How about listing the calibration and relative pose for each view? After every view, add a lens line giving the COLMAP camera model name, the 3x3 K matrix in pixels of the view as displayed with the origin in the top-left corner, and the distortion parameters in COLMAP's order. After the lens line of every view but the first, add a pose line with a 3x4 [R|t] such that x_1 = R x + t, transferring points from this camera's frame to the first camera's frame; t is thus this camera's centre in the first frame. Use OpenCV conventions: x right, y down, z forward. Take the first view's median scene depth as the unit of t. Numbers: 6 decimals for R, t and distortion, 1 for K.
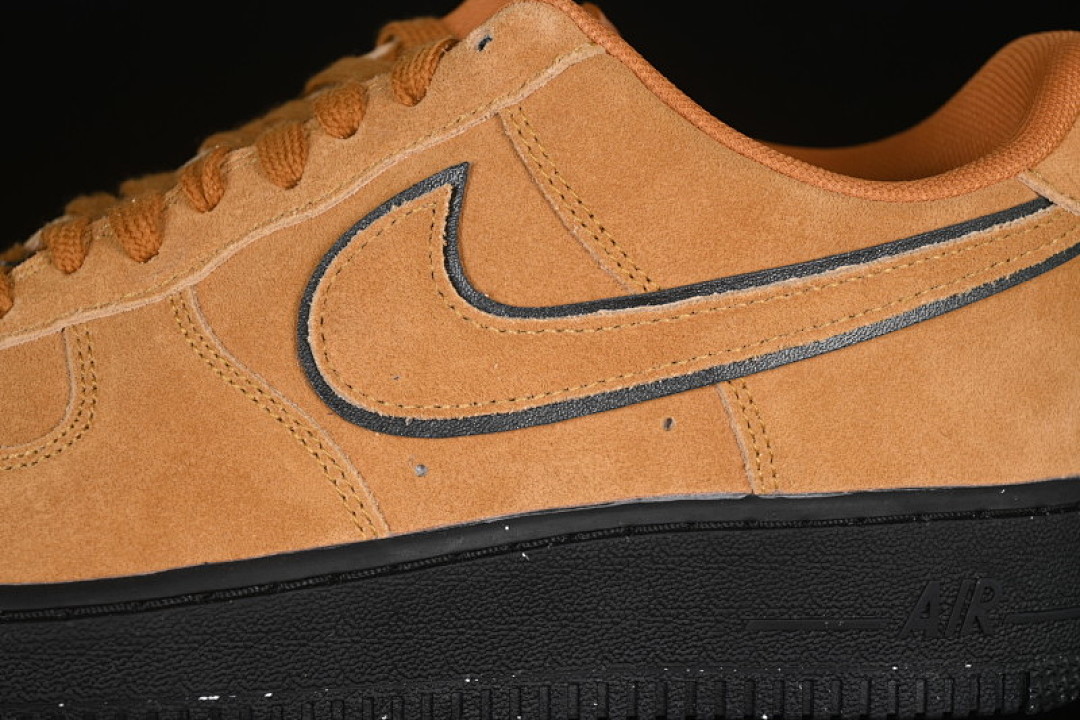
lens RADIAL K [[2366.3, 0, 542.2], [0, 2366.3, 356.3], [0, 0, 1]] dist [-0.043358, 0.000000]
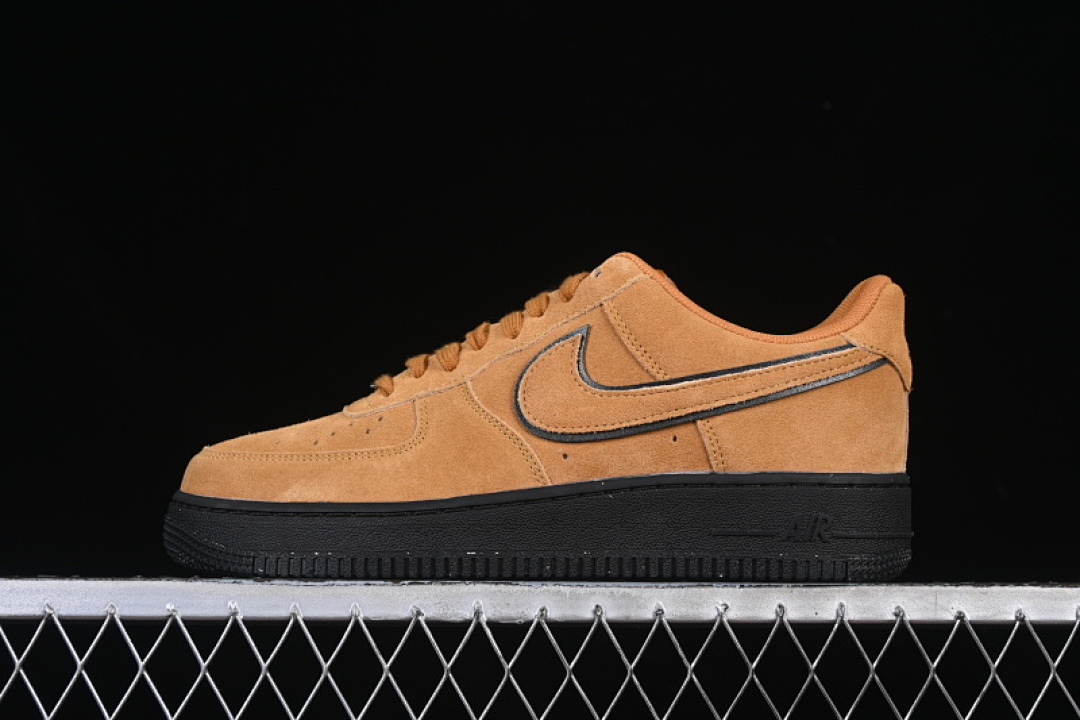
lens RADIAL K [[2366.3, 0, 539.4], [0, 2366.3, 361.2], [0, 0, 1]] dist [-0.043358, 0.000000]
pose [[0.987864, -0.001871, -0.155311, 0.277518], [-0.024465, 0.985572, -0.167481, 0.338635], [0.153383, 0.169248, 0.973565, -1.239495]]
